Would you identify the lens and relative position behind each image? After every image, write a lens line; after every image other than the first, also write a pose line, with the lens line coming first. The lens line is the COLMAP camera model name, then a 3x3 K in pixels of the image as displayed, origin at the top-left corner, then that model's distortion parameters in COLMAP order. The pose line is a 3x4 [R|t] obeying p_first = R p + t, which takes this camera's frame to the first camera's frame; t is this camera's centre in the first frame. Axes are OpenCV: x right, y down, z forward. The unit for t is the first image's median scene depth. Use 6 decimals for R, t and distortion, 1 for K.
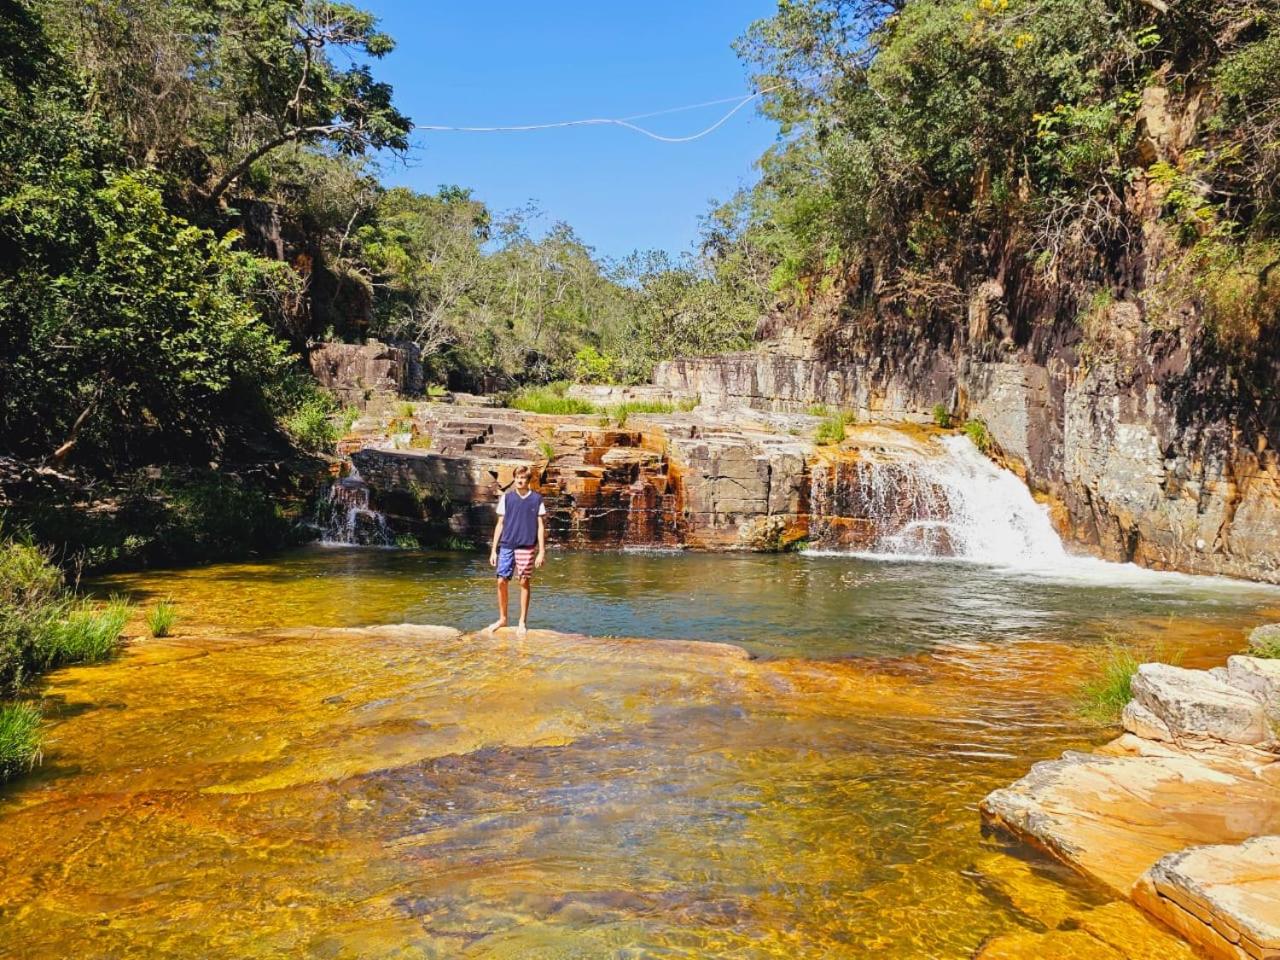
lens RADIAL K [[1028.0, 0, 640.0], [0, 1028.0, 480.0], [0, 0, 1]] dist [0.004243, -0.008405]
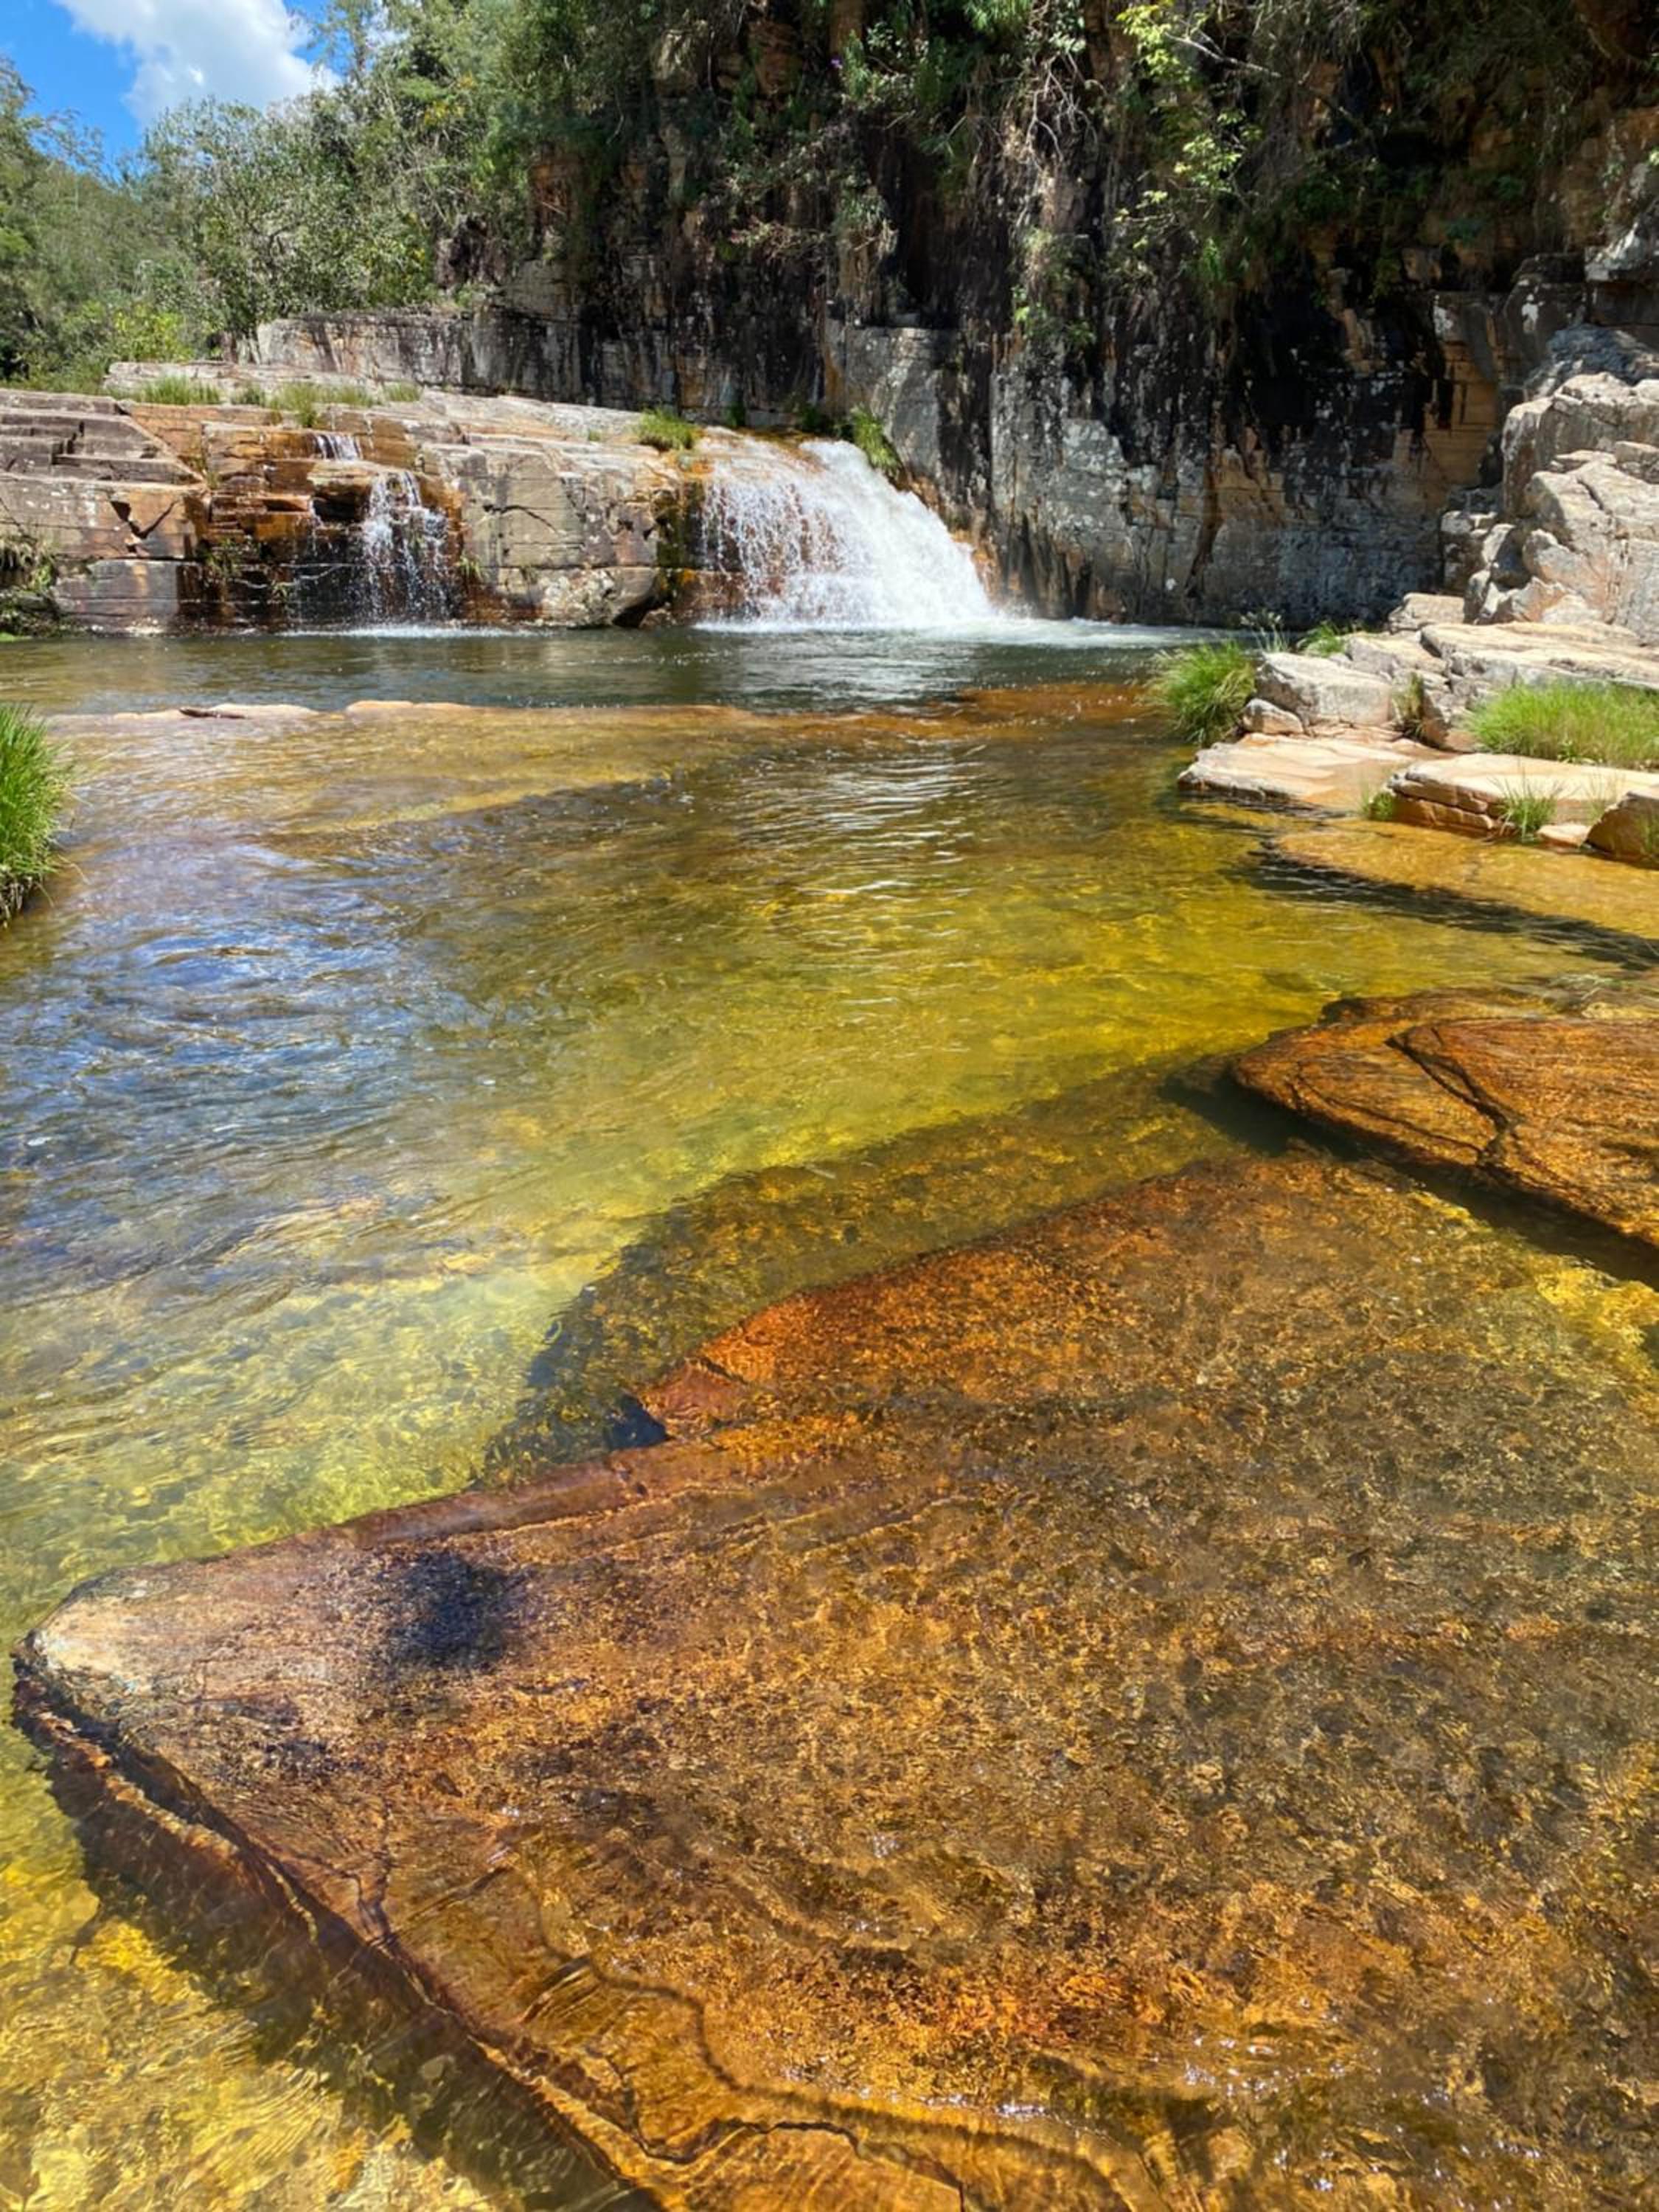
lens RADIAL K [[1776.5, 0, 829.5], [0, 1776.5, 1106.0], [0, 0, 1]] dist [0.004243, -0.008405]
pose [[0.909696, -0.141723, 0.390343, -0.219534], [0.028102, 0.958818, 0.282629, 0.046104], [-0.414323, -0.246136, 0.876215, -0.123743]]
